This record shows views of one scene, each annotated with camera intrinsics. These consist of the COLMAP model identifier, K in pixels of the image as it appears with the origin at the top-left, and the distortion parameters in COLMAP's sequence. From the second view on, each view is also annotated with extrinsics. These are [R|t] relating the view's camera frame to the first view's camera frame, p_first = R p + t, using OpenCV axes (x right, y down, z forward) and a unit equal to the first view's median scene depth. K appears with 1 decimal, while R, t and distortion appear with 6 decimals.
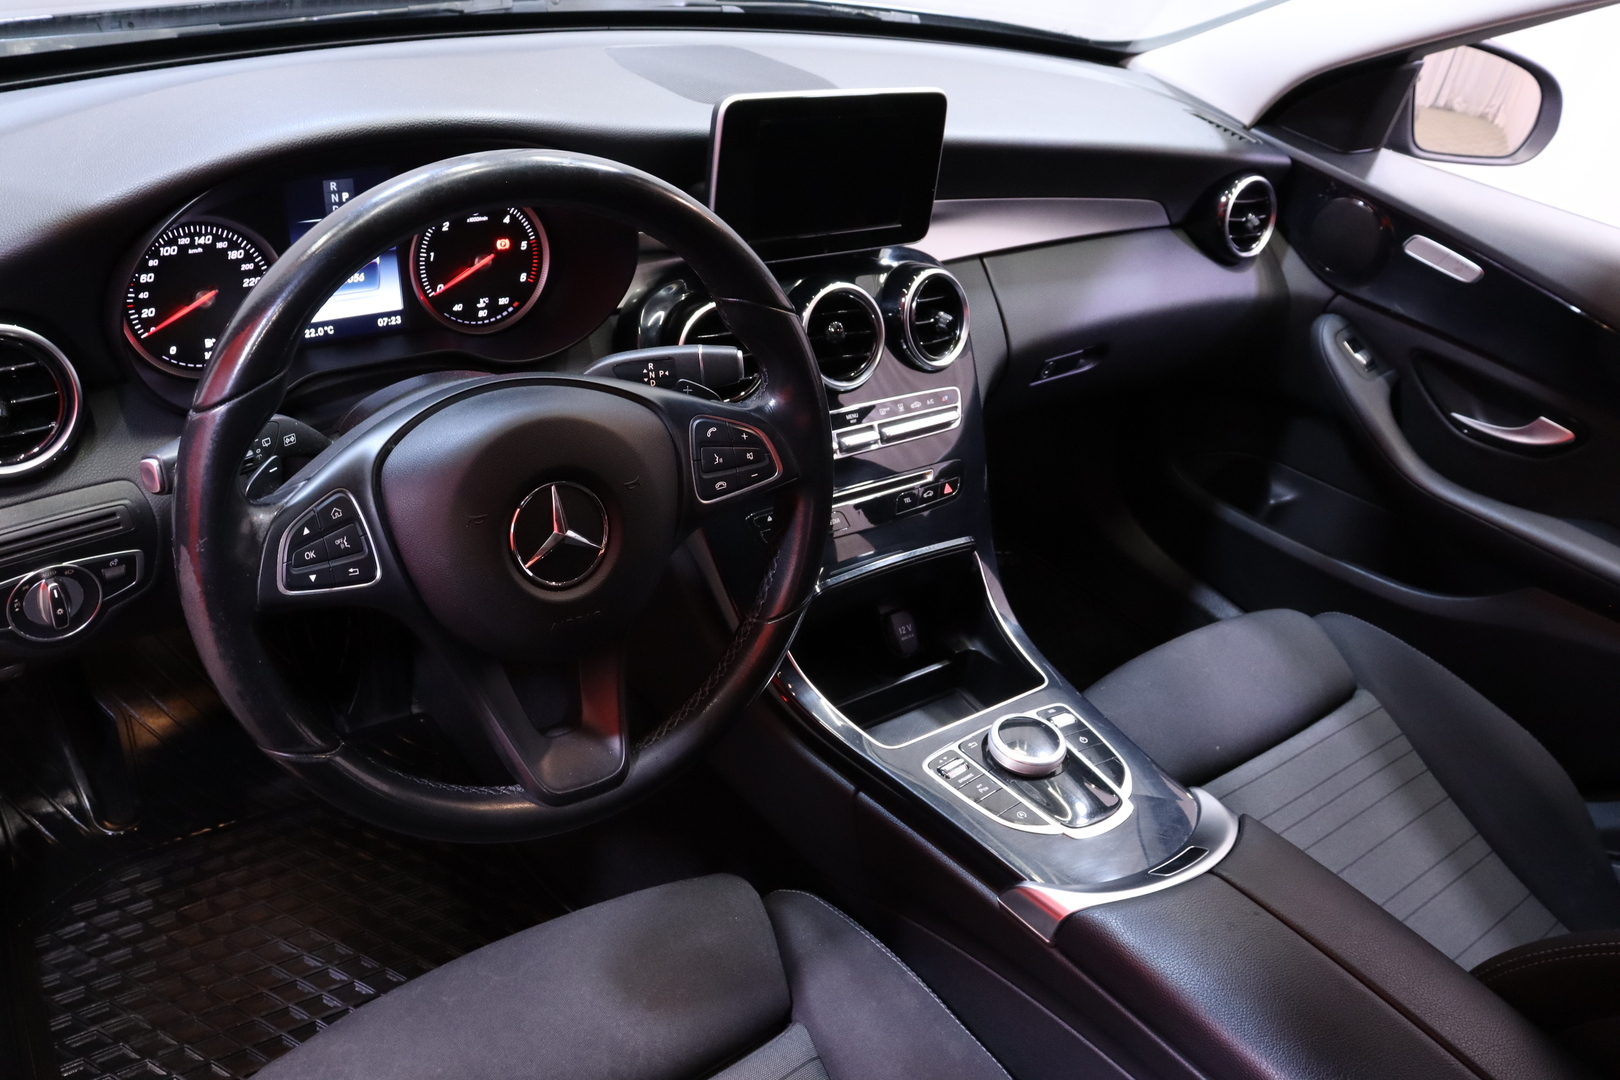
lens RADIAL K [[1354.1, 0, 810.0], [0, 1354.1, 540.0], [0, 0, 1]] dist [-0.041145, -0.002321]
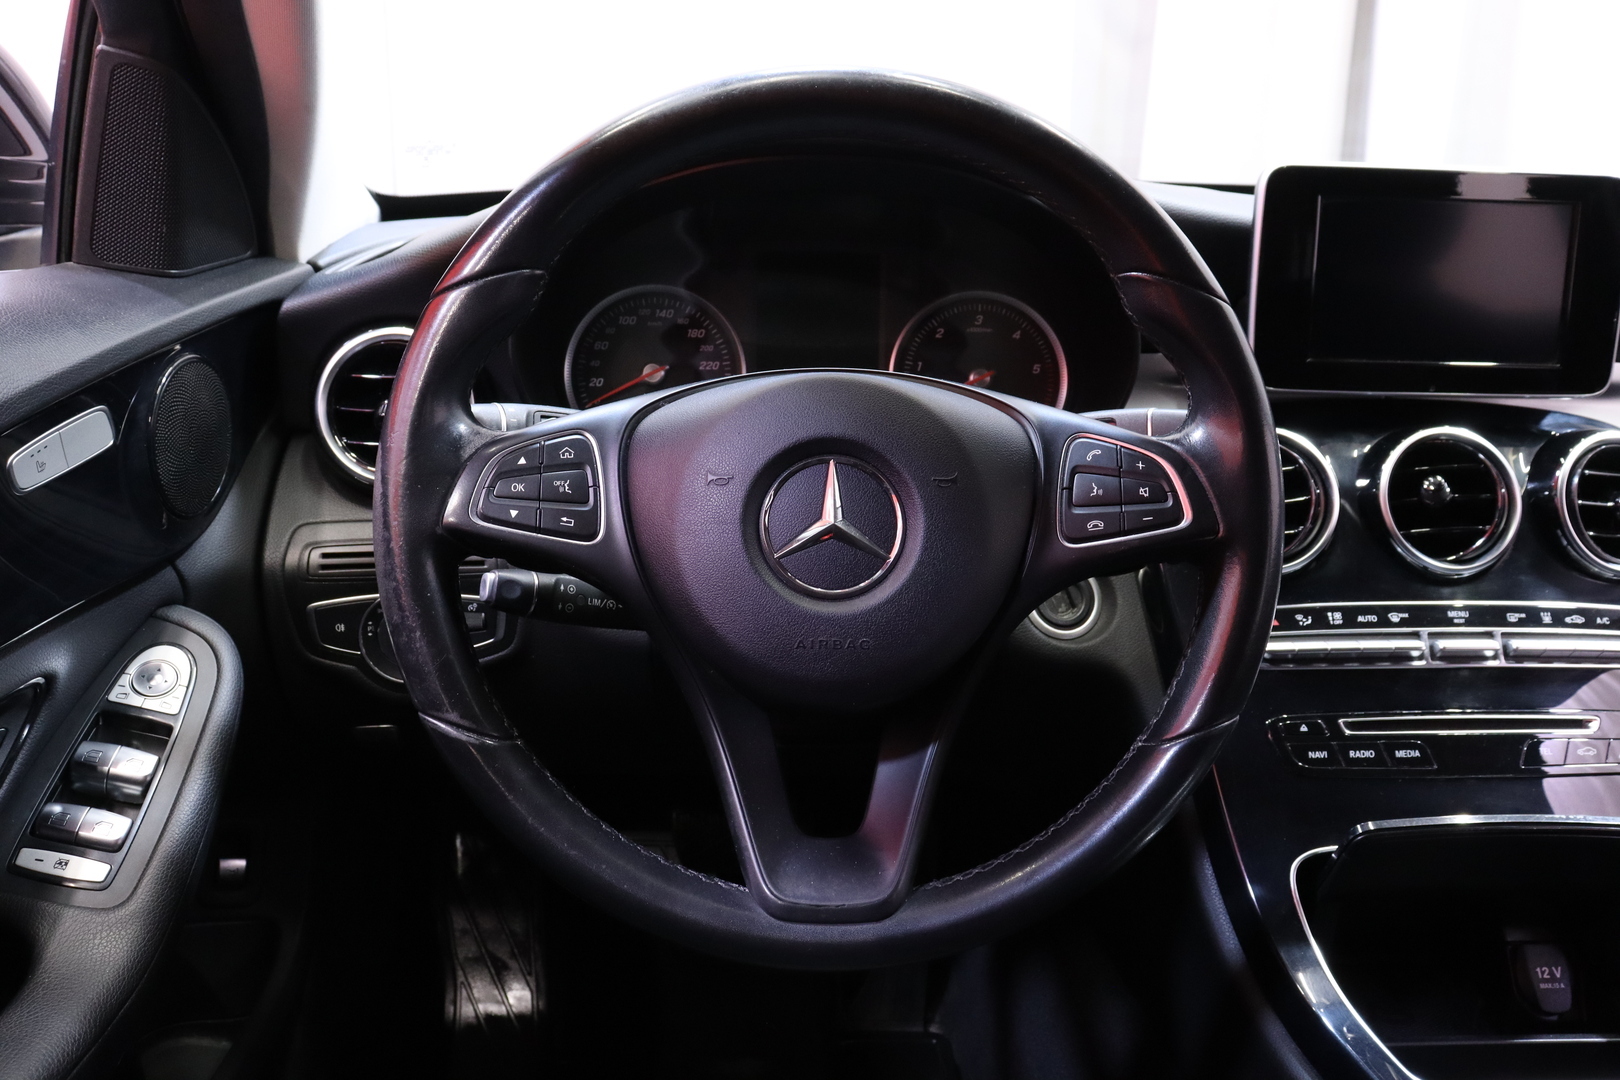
lens RADIAL K [[1524.4, 0, 806.6], [0, 1524.4, 500.5], [0, 0, 1]] dist [-0.067999, 0.014084]
pose [[0.842094, 0.022904, -0.538845, 0.160993], [-0.207491, 0.935959, -0.284478, 0.140334], [0.497821, 0.351363, 0.792917, 0.194905]]
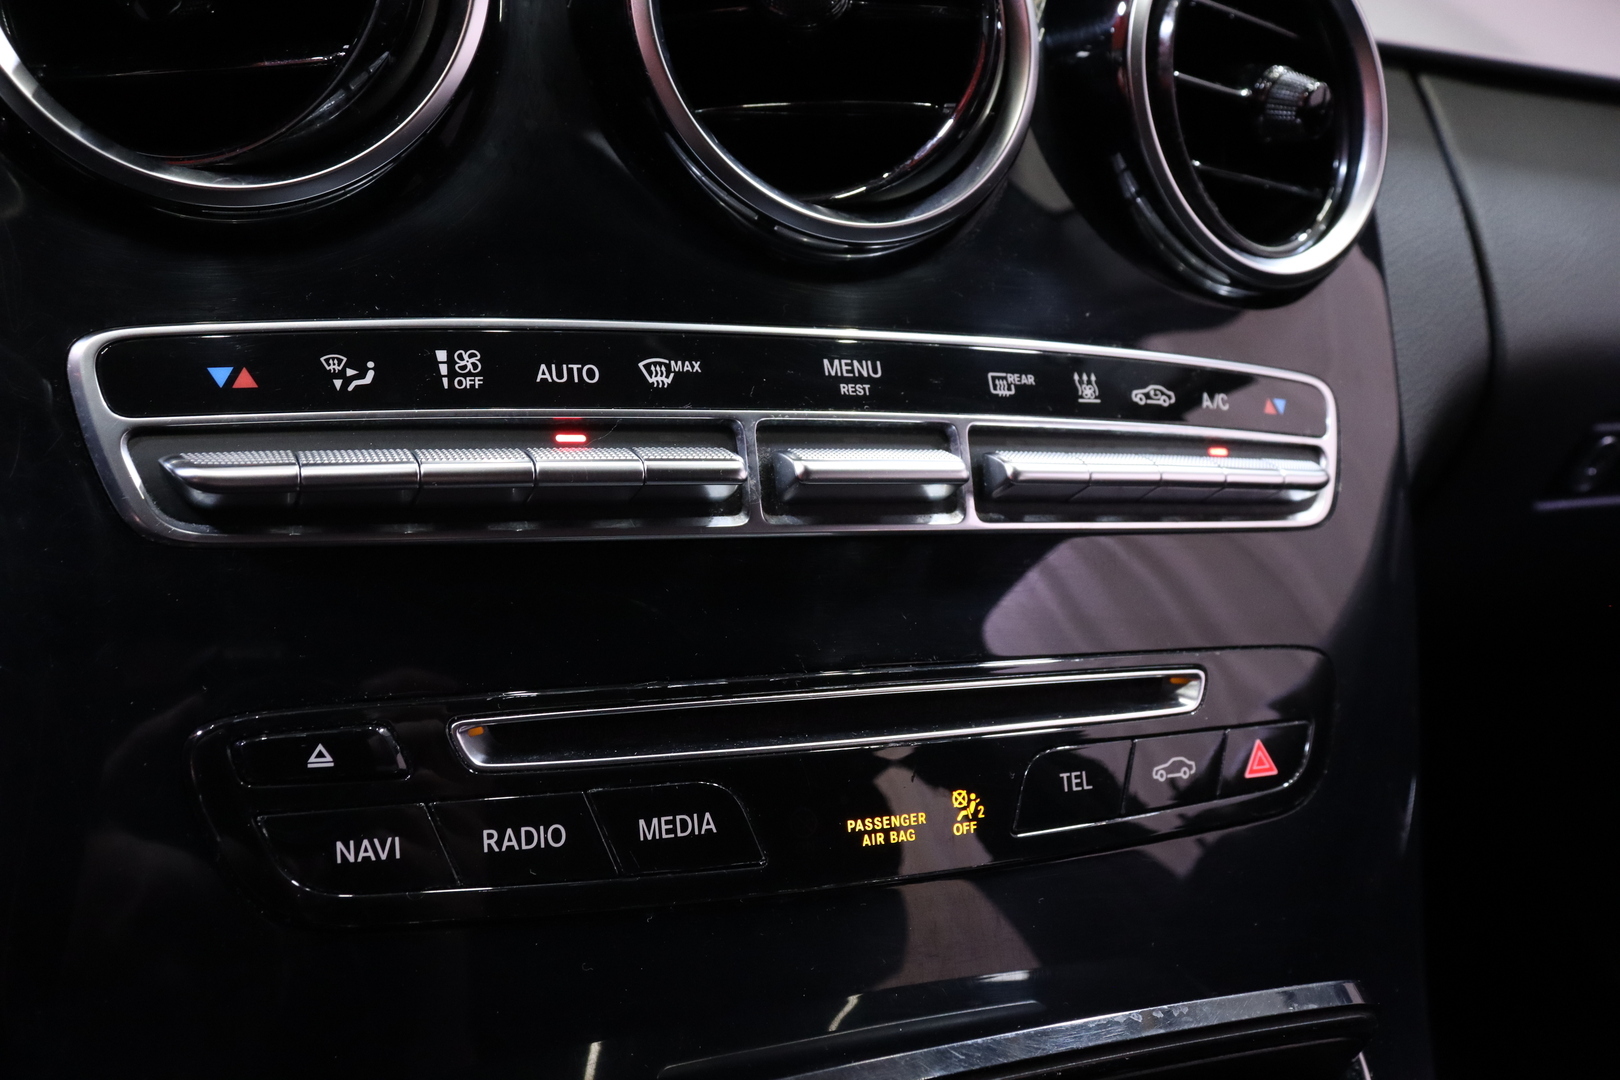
lens RADIAL K [[1634.3, 0, 810.0], [0, 1634.3, 540.0], [0, 0, 1]] dist [-0.013816, -0.006998]
pose [[0.981947, 0.090256, -0.166232, 0.070334], [-0.124270, 0.970372, -0.207209, -0.006551], [0.142605, 0.224126, 0.964070, 0.727230]]
